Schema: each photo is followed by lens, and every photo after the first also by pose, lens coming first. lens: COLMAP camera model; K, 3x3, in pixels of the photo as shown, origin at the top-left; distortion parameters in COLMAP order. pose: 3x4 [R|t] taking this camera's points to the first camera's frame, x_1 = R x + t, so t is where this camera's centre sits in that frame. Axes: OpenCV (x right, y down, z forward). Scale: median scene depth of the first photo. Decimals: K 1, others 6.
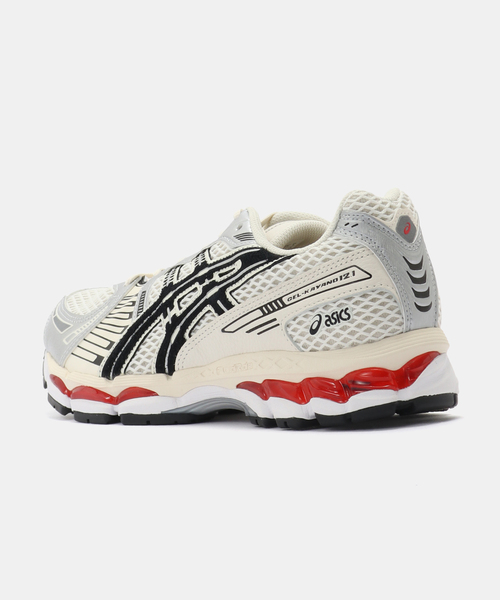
lens RADIAL K [[3223.7, 0, 250.0], [0, 3223.7, 300.0], [0, 0, 1]] dist [0.261430, 2.076133]
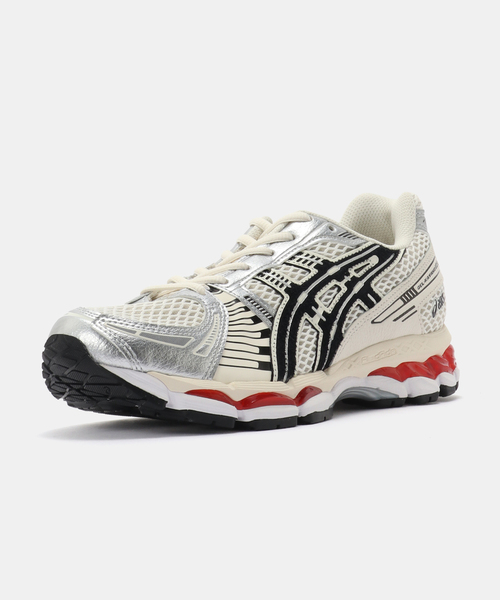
lens RADIAL K [[3223.7, 0, 250.0], [0, 3223.7, 300.0], [0, 0, 1]] dist [0.261430, 2.076133]
pose [[-0.115554, -0.003779, 0.993294, -1.079310], [0.083396, 0.996425, 0.013493, -0.015785], [-0.989794, 0.084396, -0.114825, 1.176053]]
